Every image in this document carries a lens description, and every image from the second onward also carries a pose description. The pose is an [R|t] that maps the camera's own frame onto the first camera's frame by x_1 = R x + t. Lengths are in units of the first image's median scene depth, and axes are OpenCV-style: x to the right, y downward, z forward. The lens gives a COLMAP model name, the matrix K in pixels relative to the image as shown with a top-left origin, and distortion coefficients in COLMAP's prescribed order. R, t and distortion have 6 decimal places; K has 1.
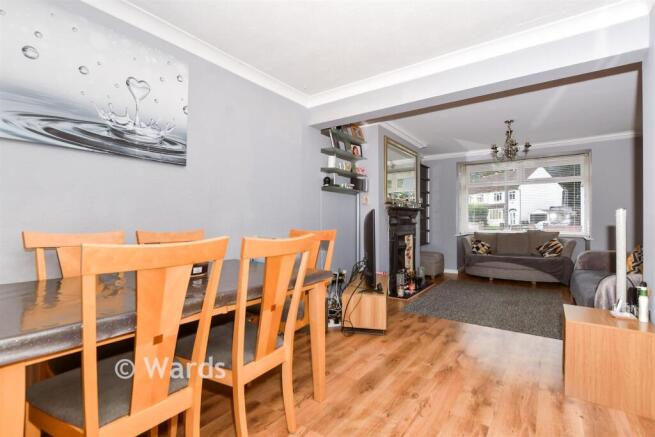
lens RADIAL K [[303.8, 0, 325.6], [0, 303.8, 218.7], [0, 0, 1]] dist [-0.011488, 0.000649]
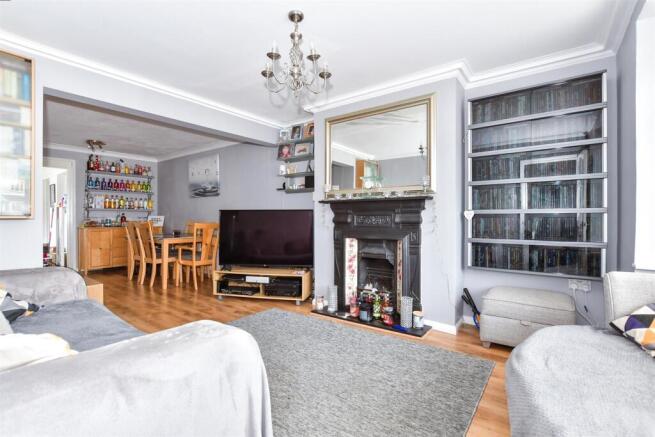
lens RADIAL K [[303.8, 0, 323.9], [0, 303.8, 221.3], [0, 0, 1]] dist [-0.011488, 0.000649]
pose [[-0.016010, 0.010425, -0.999817, 0.980096], [0.004710, 0.999935, 0.010351, 0.005413], [0.999861, -0.004543, -0.016058, 0.936968]]
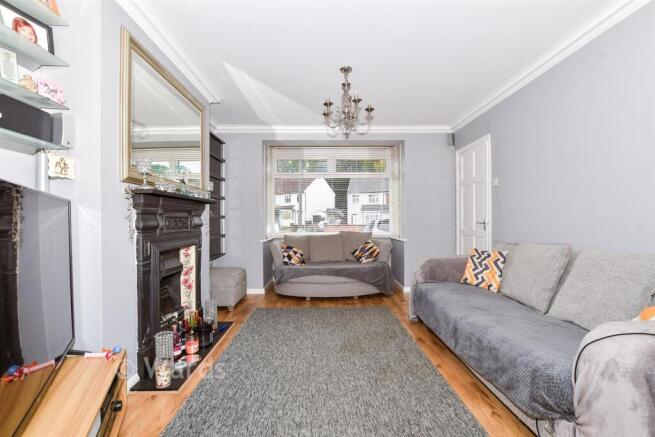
lens RADIAL K [[303.8, 0, 328.8], [0, 303.8, 220.6], [0, 0, 1]] dist [-0.011488, 0.000649]
pose [[0.790251, -0.004098, 0.612770, 0.137316], [0.001627, 0.999988, 0.004589, 0.004547], [-0.612781, -0.002630, 0.790248, 0.401159]]
